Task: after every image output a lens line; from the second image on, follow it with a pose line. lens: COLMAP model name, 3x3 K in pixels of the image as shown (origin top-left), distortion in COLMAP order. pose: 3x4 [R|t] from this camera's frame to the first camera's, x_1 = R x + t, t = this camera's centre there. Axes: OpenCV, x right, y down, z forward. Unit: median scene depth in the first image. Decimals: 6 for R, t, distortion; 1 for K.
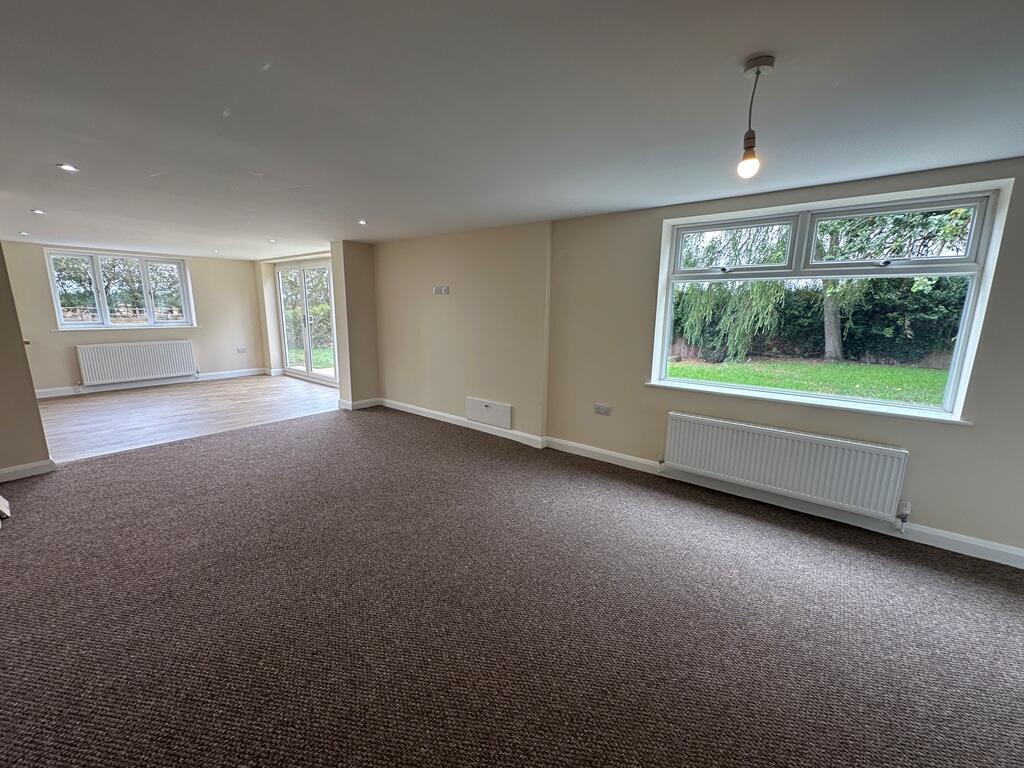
lens RADIAL K [[407.1, 0, 513.5], [0, 407.1, 382.2], [0, 0, 1]] dist [-0.003546, 0.000737]
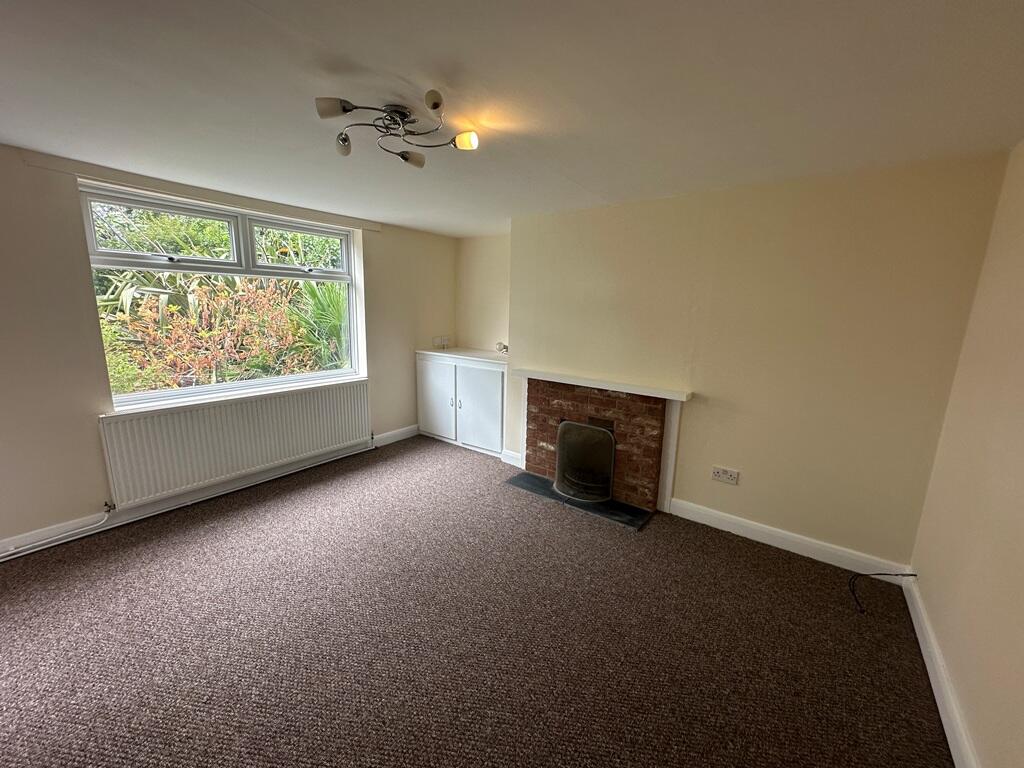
lens RADIAL K [[407.1, 0, 512.8], [0, 407.1, 386.5], [0, 0, 1]] dist [-0.003546, 0.000737]
pose [[-0.019647, -0.205711, 0.978416, -0.391974], [0.160285, 0.965299, 0.206172, -0.064693], [-0.986875, 0.160876, 0.014007, 0.271159]]
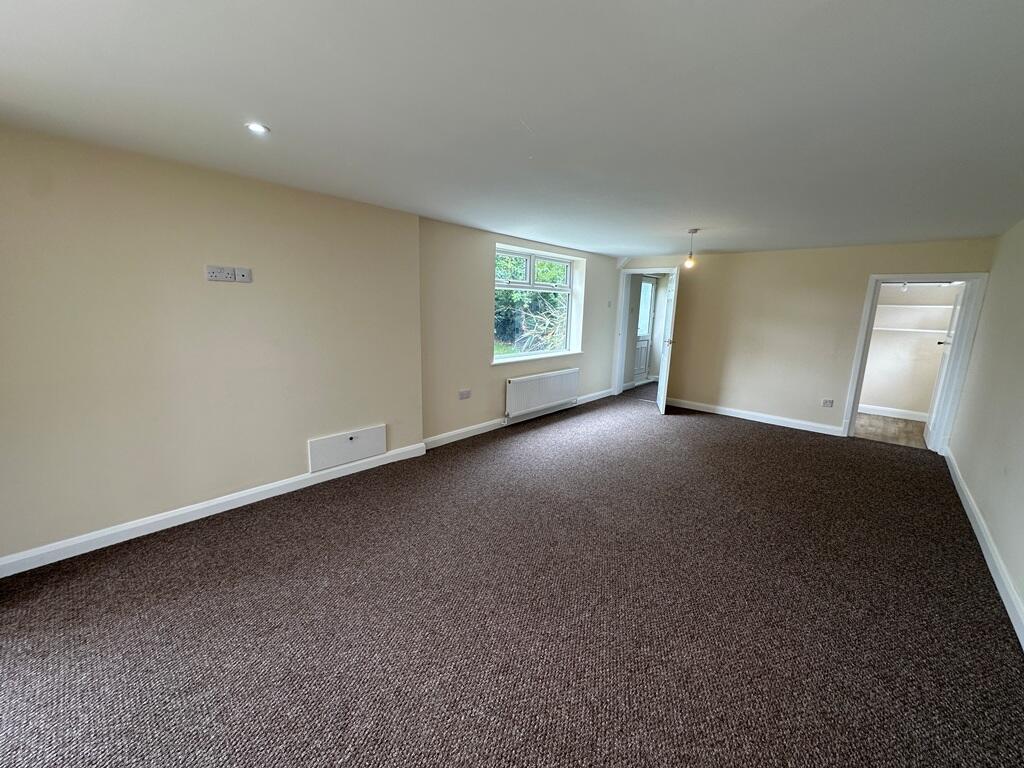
lens RADIAL K [[407.1, 0, 509.0], [0, 407.1, 380.6], [0, 0, 1]] dist [-0.003546, 0.000737]
pose [[0.078873, -0.189705, 0.978668, -0.987280], [0.159916, 0.971420, 0.175412, -0.168515], [-0.983974, 0.142670, 0.106956, 0.815268]]
